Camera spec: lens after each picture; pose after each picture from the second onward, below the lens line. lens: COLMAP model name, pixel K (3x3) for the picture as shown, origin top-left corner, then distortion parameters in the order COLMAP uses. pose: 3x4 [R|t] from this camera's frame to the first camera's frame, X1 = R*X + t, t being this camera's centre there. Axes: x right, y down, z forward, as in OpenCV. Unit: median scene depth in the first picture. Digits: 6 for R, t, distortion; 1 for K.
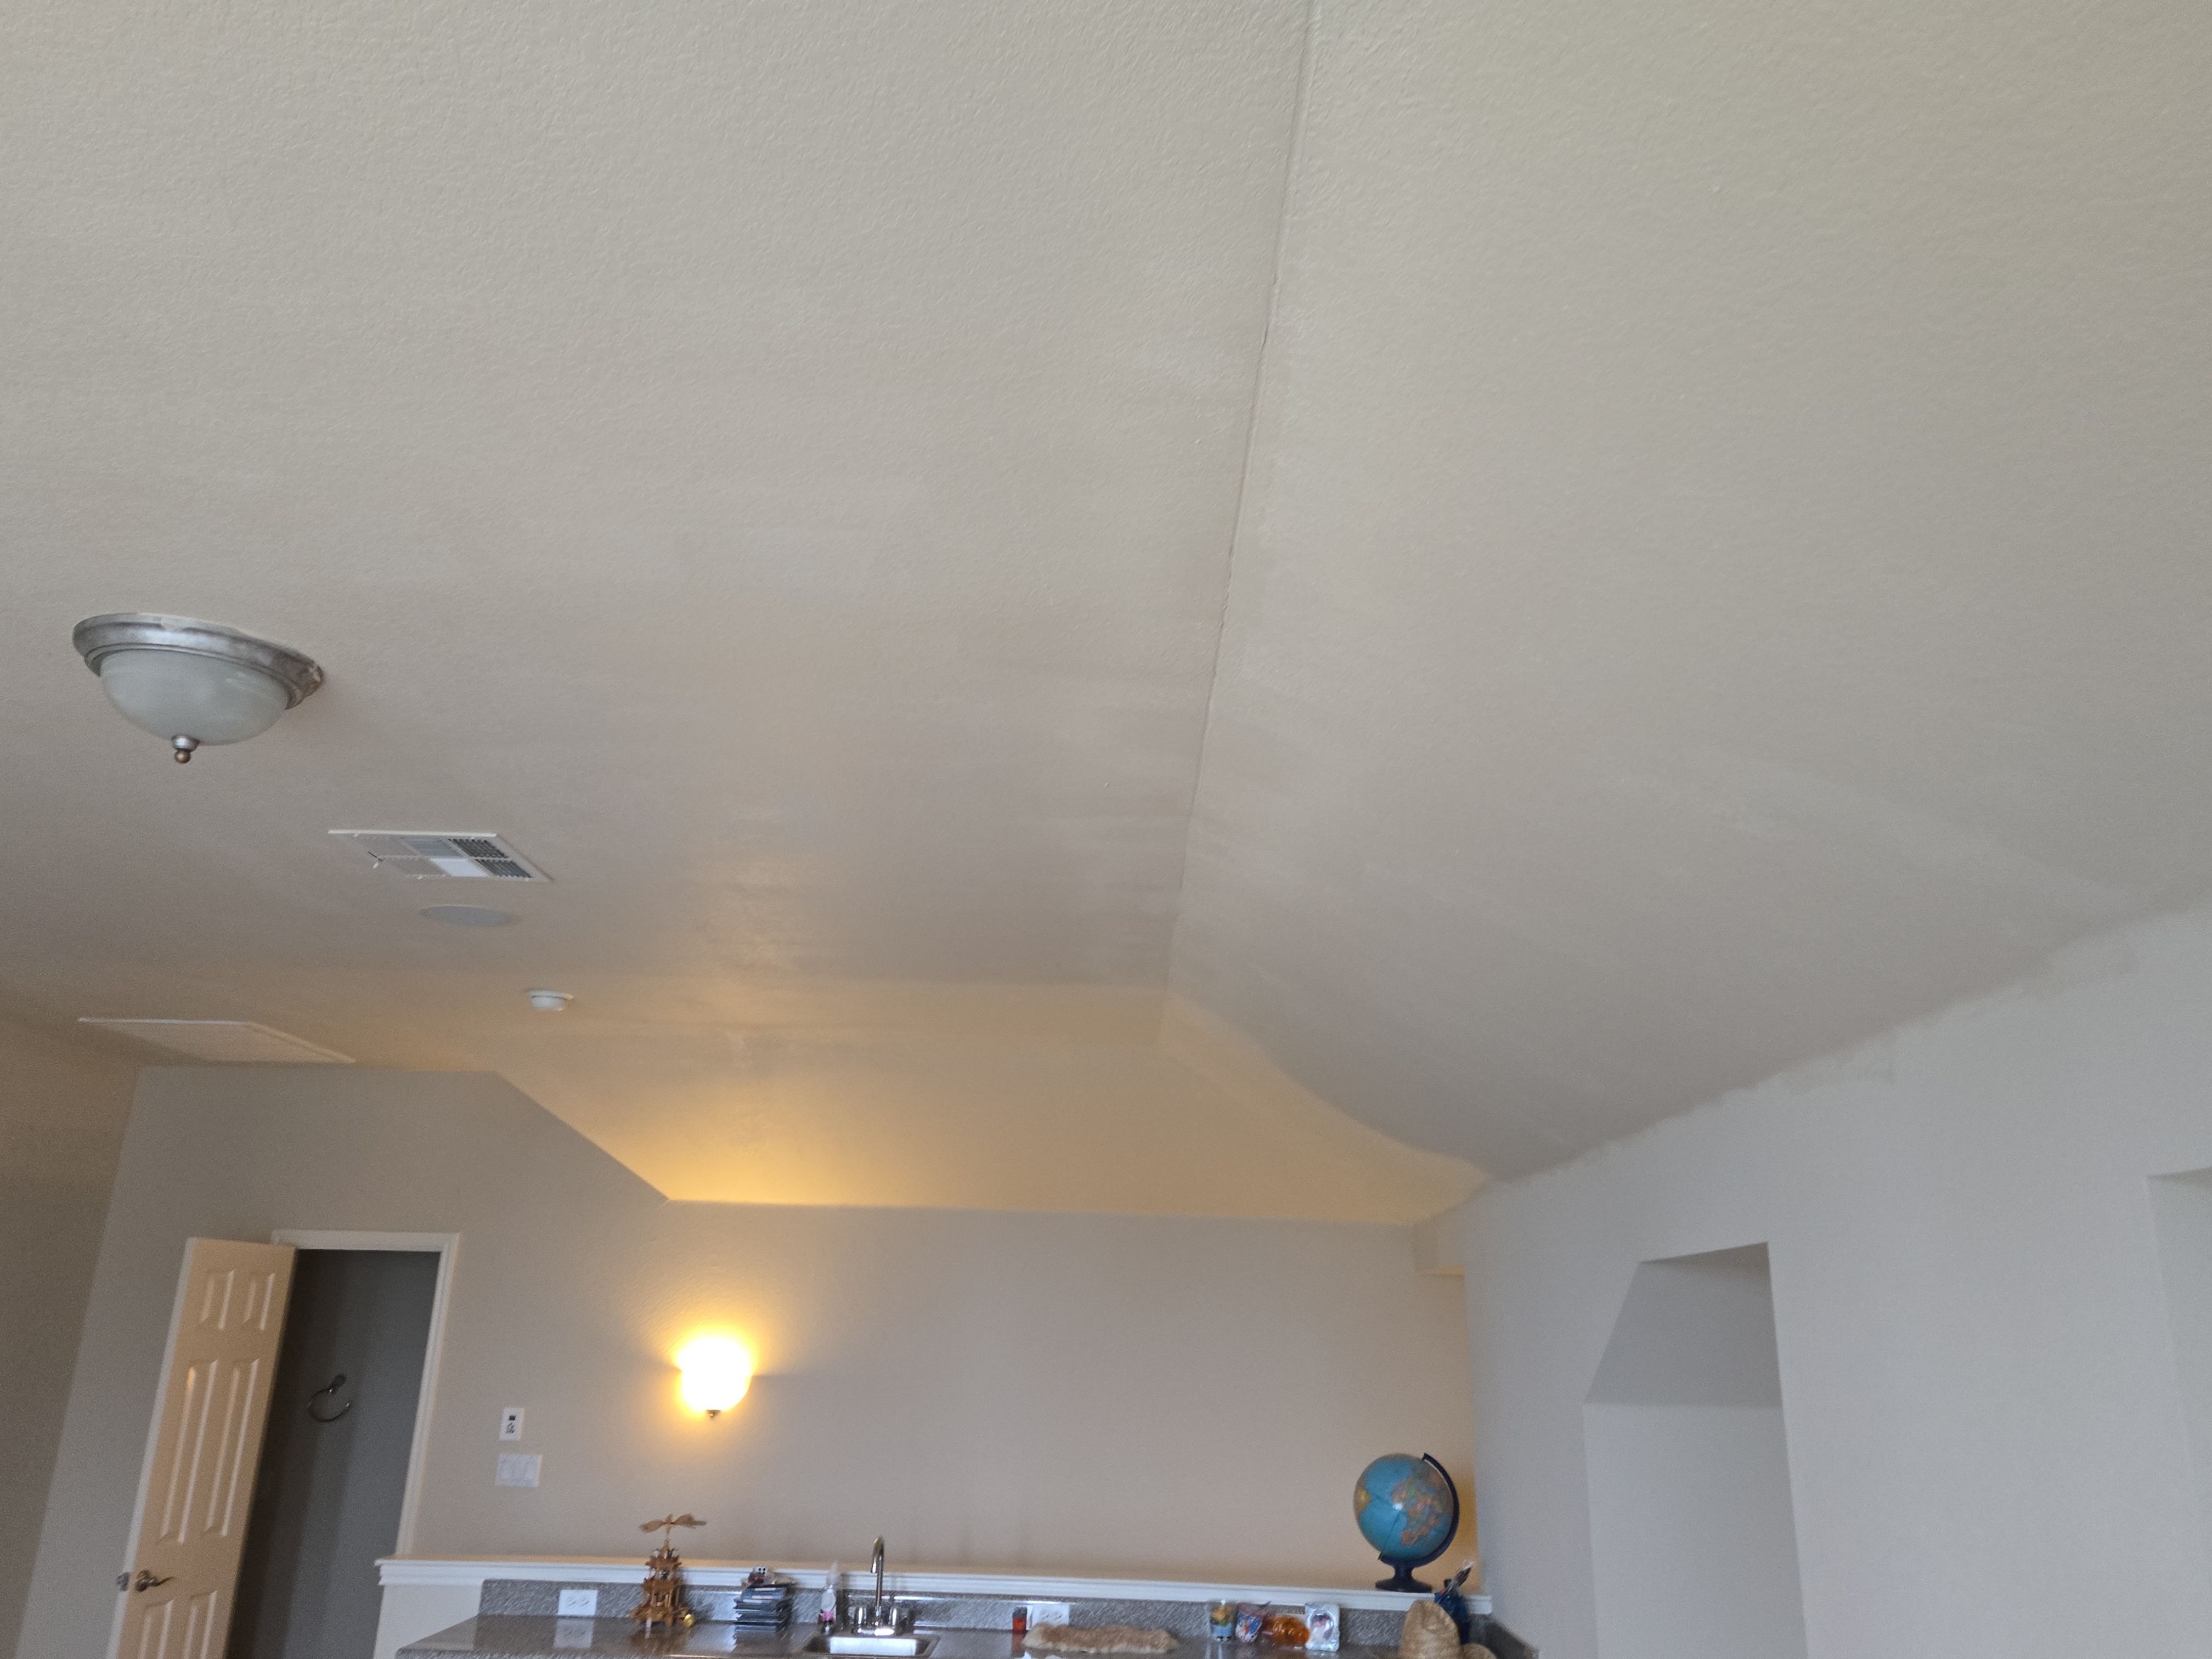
lens RADIAL K [[1471.4, 0, 1106.0], [0, 1471.4, 829.5], [0, 0, 1]] dist [0.027538, -0.003295]
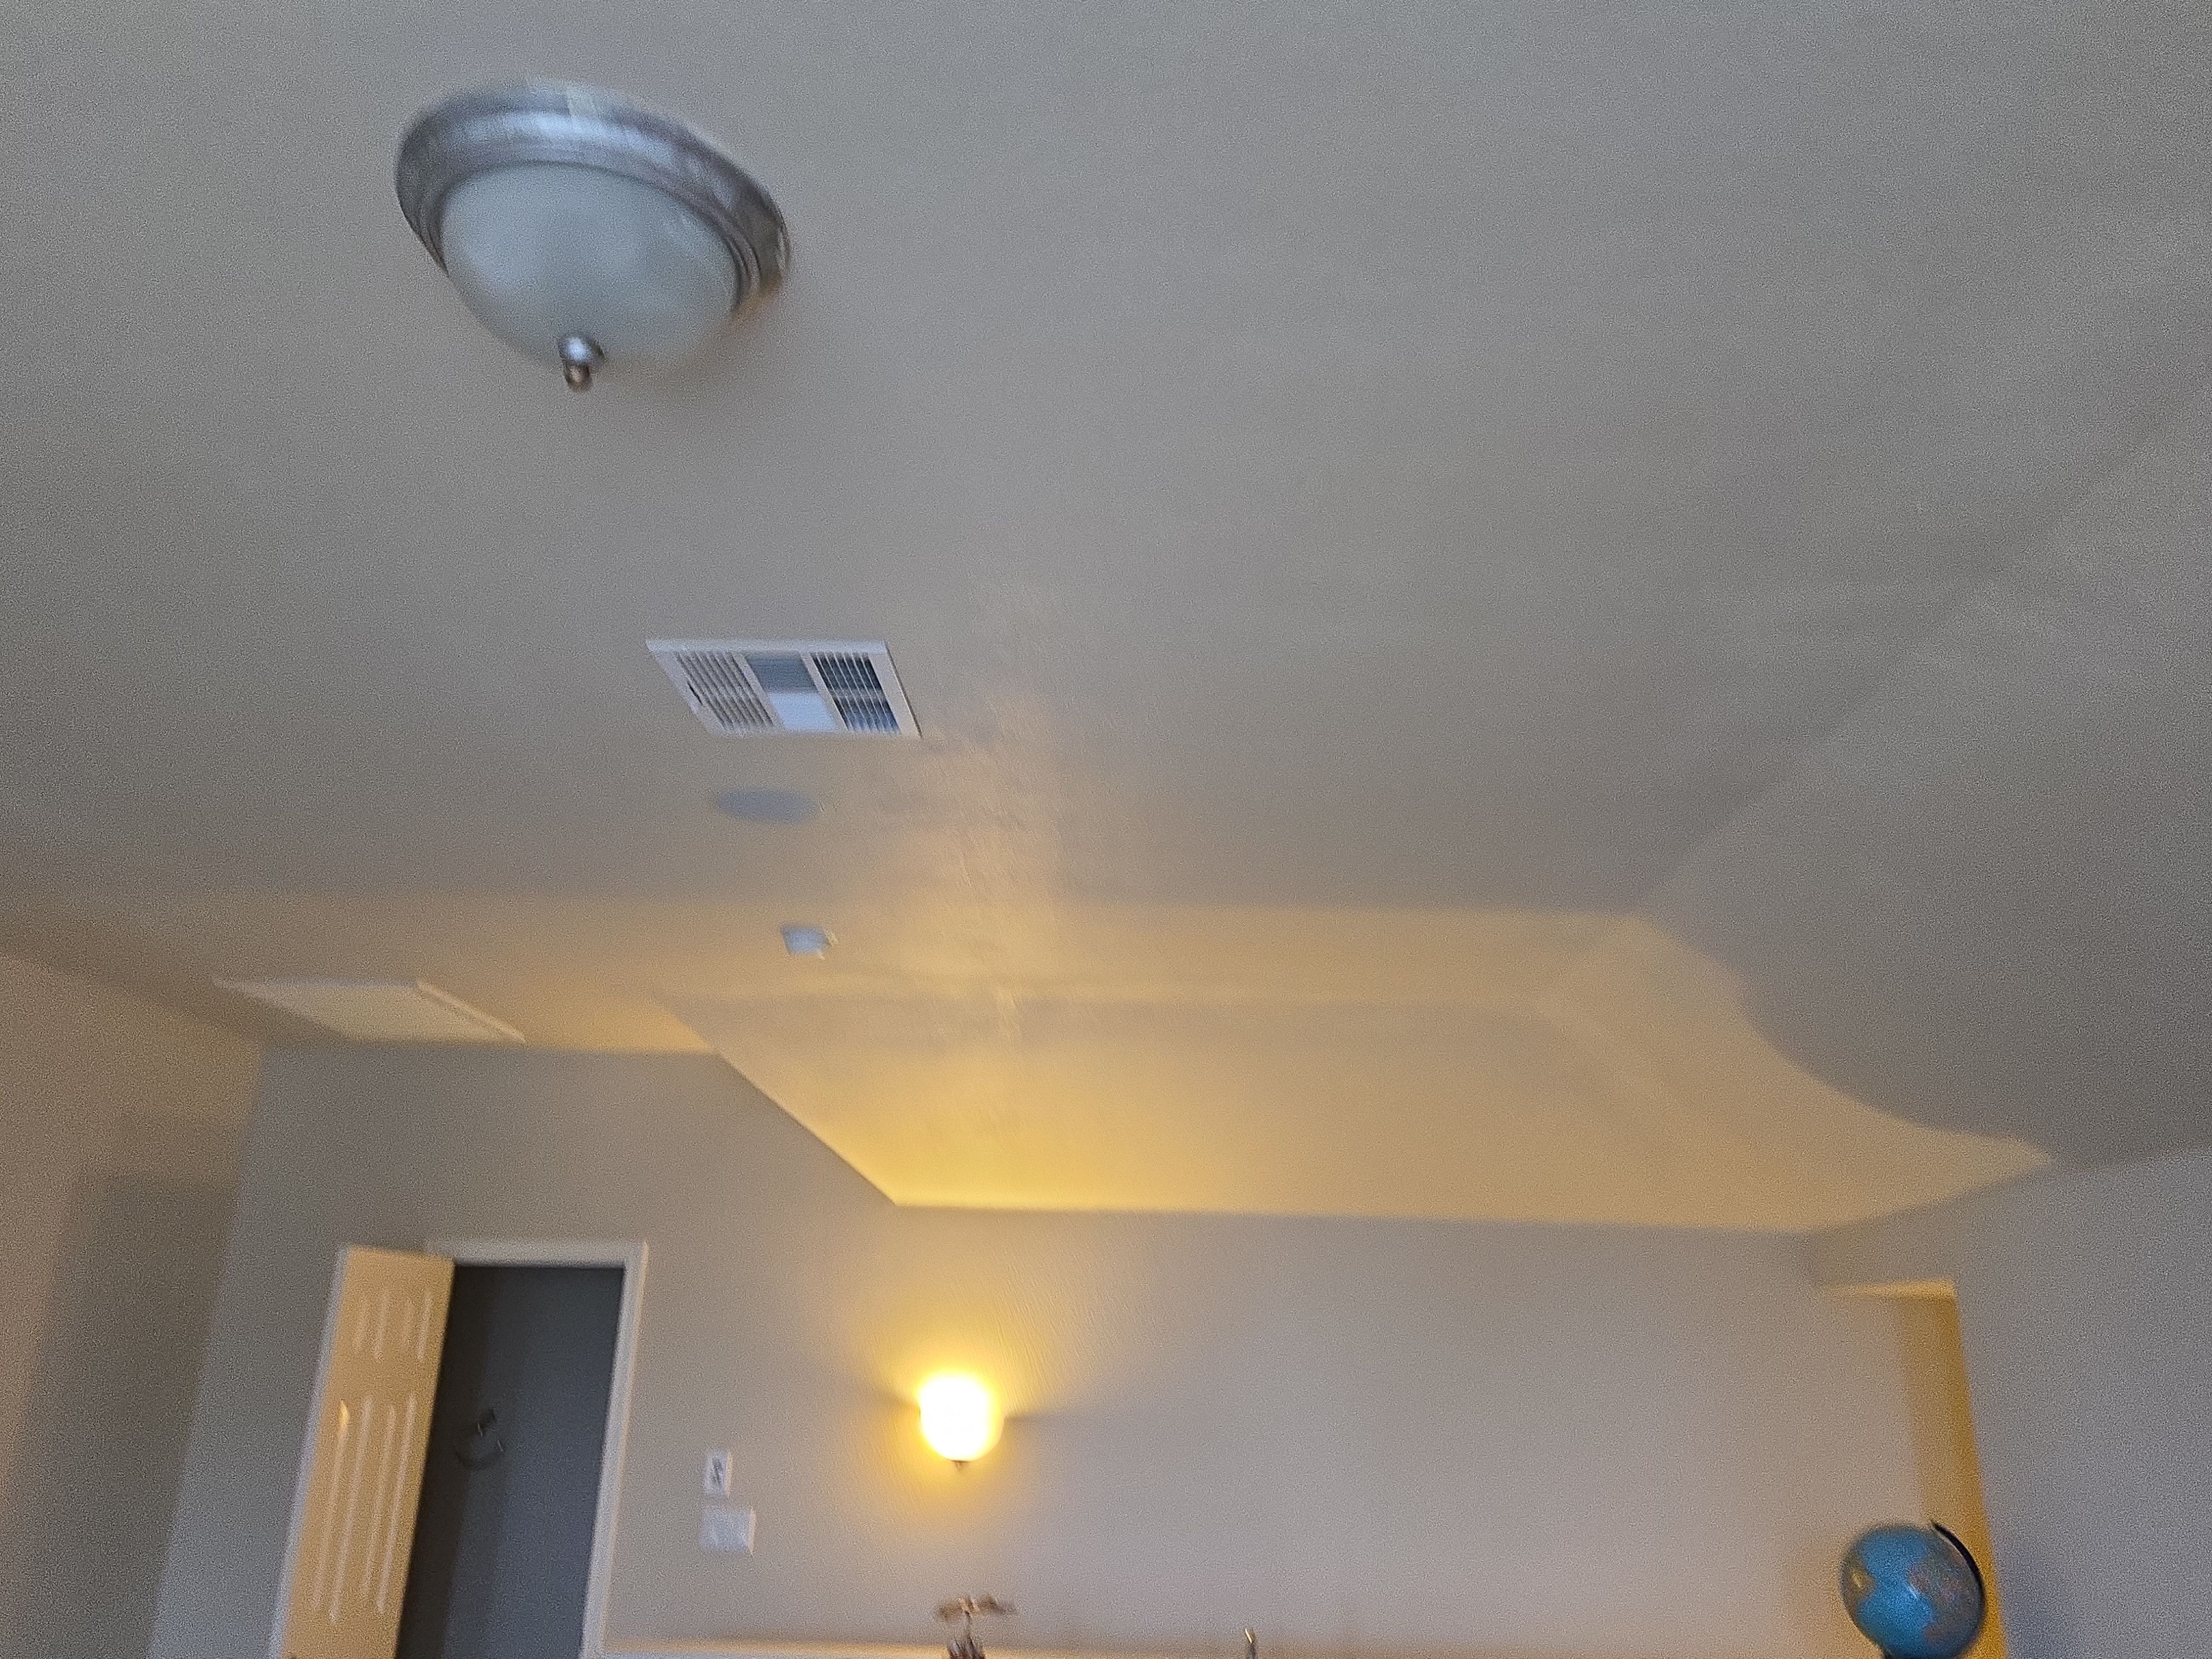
lens RADIAL K [[1471.4, 0, 1106.0], [0, 1471.4, 829.5], [0, 0, 1]] dist [0.027538, -0.003295]
pose [[0.999673, -0.012116, -0.022506, -0.164429], [0.011811, 0.999838, -0.013611, 0.055589], [0.022667, 0.013341, 0.999654, 0.175457]]
